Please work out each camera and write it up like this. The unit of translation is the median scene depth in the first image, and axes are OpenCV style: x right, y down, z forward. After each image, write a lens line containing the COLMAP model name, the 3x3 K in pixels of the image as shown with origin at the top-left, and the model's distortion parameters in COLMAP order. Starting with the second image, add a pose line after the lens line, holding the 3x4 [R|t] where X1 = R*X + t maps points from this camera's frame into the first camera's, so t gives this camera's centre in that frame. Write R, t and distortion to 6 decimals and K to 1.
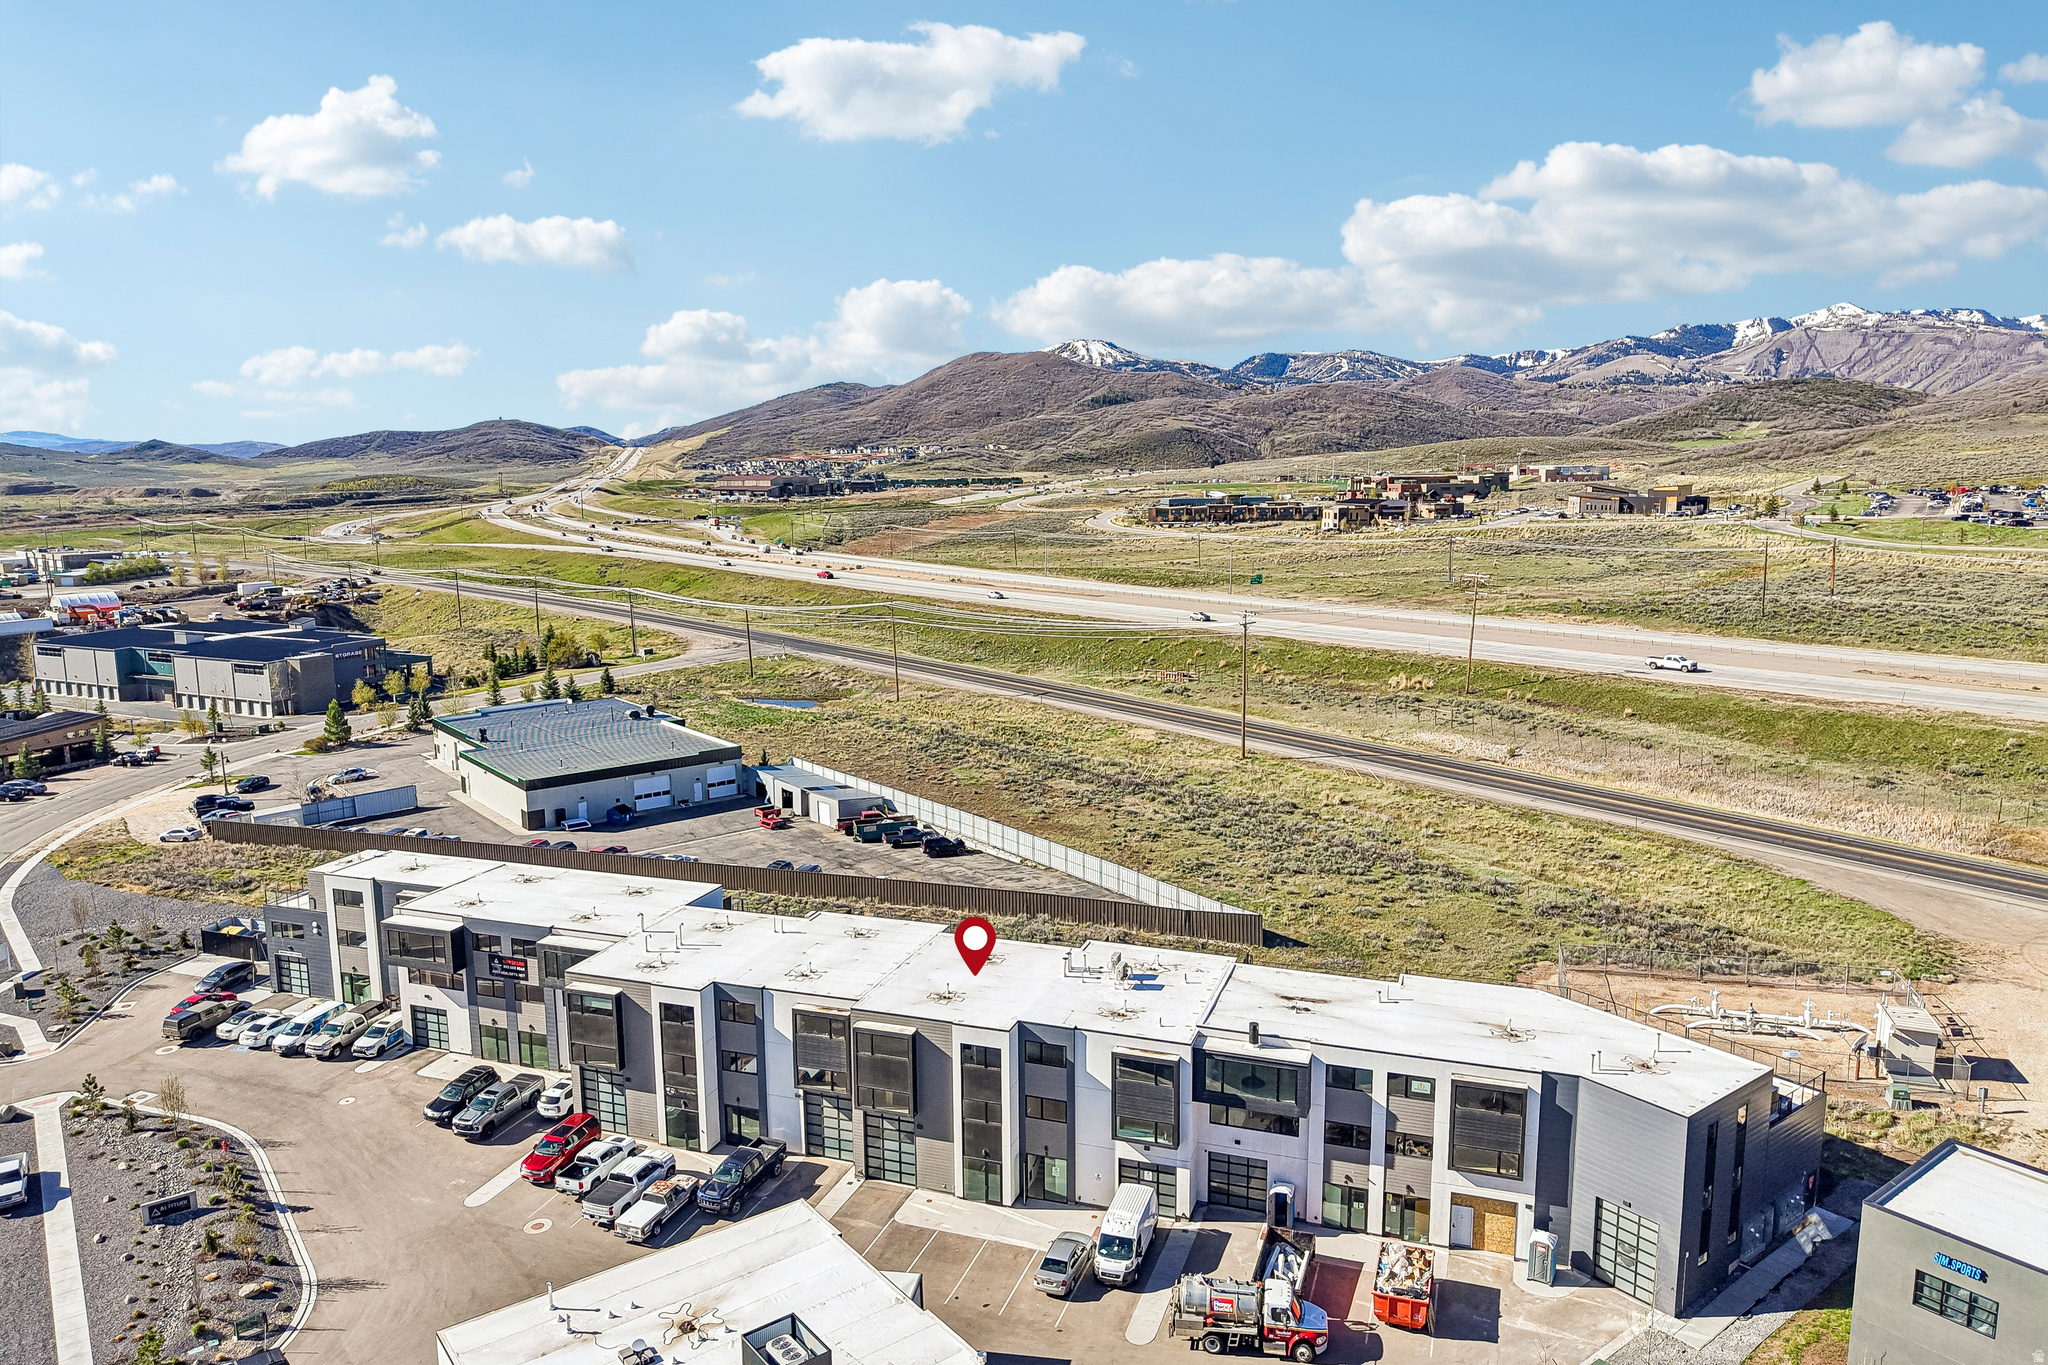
lens RADIAL K [[1363.9, 0, 1034.2], [0, 1363.9, 700.9], [0, 0, 1]] dist [0.035878, -0.038263]
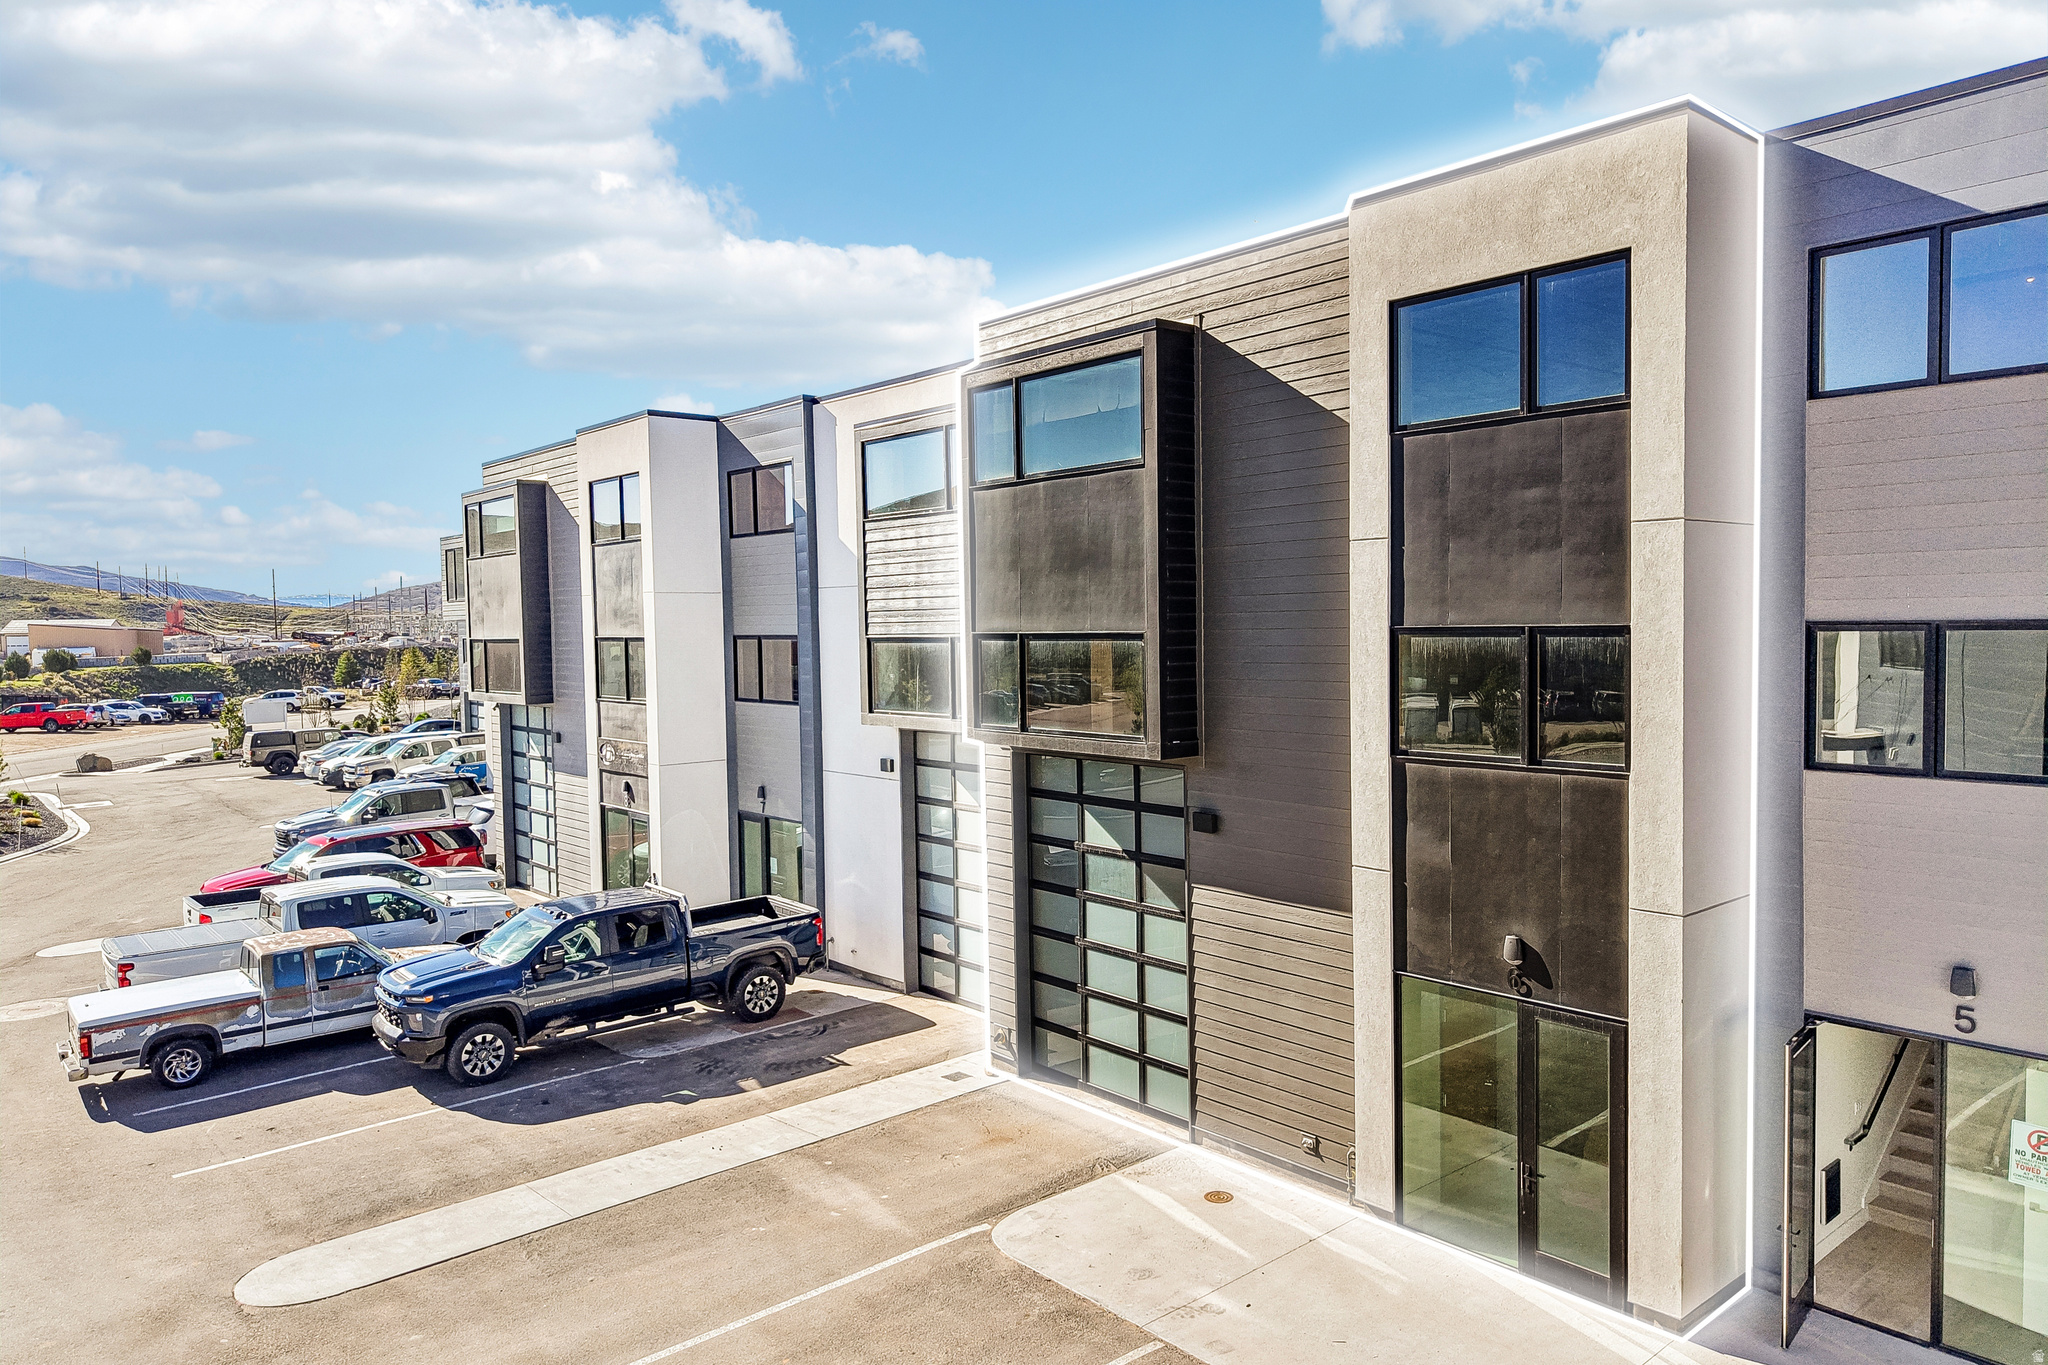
lens RADIAL K [[1363.9, 0, 1026.4], [0, 1363.9, 687.4], [0, 0, 1]] dist [0.035878, -0.038263]
pose [[0.862753, 0.015393, -0.505391, -0.003671], [-0.073290, 0.992788, -0.094875, 0.291204], [0.500286, 0.118894, 0.857659, 0.753598]]
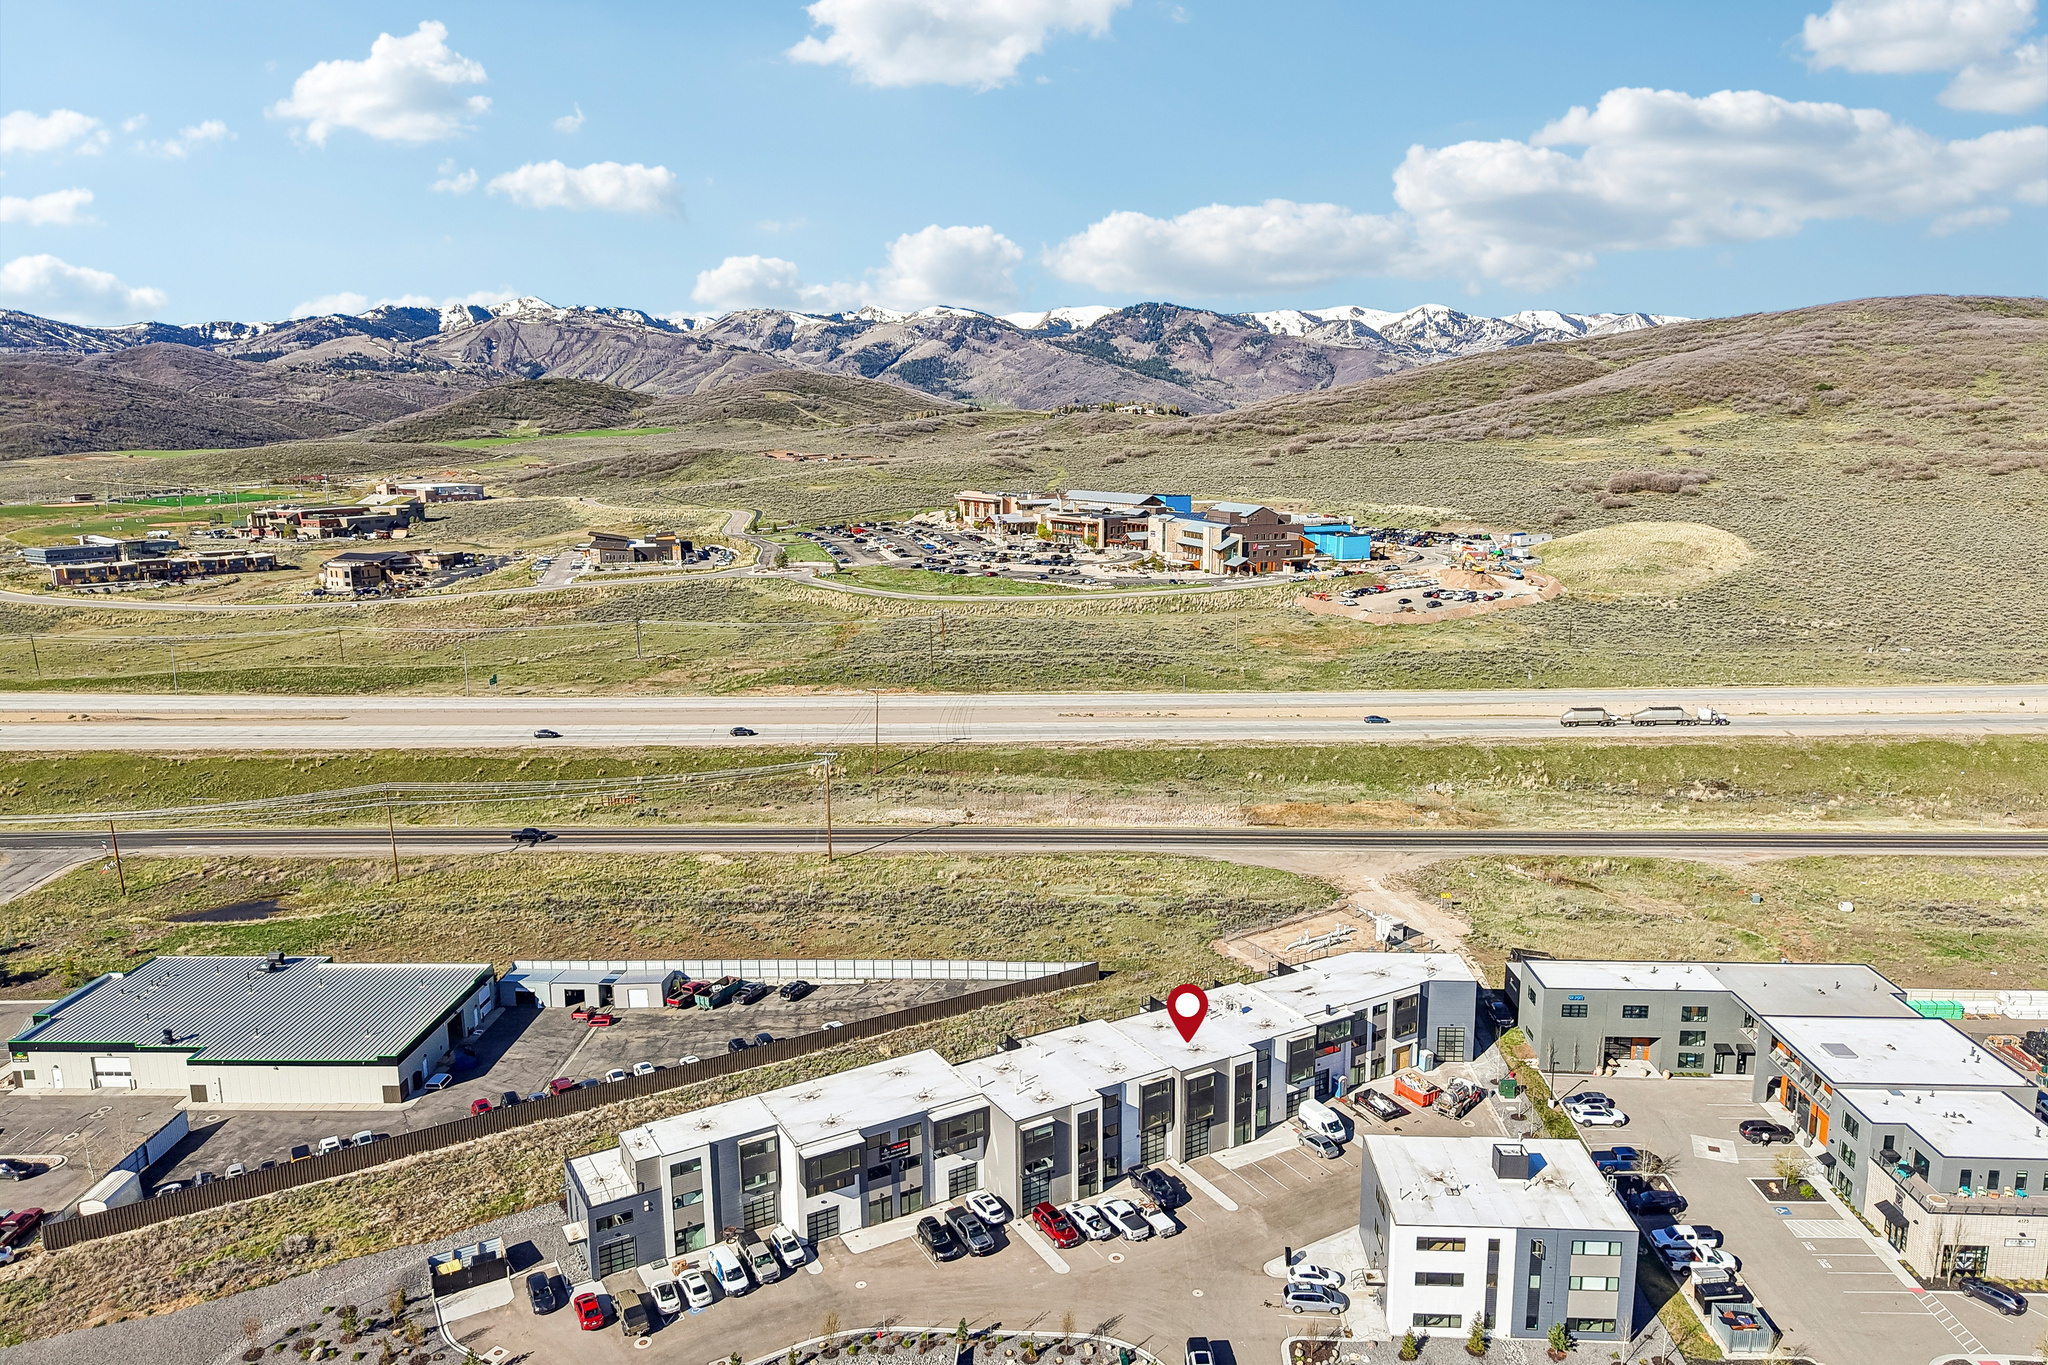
lens RADIAL K [[1363.9, 0, 1038.0], [0, 1363.9, 698.4], [0, 0, 1]] dist [0.035878, -0.038263]
pose [[0.644633, -0.144820, 0.750650, -1.432472], [0.132926, 0.988170, 0.076491, -0.393654], [-0.752848, 0.050472, 0.656257, -0.057488]]
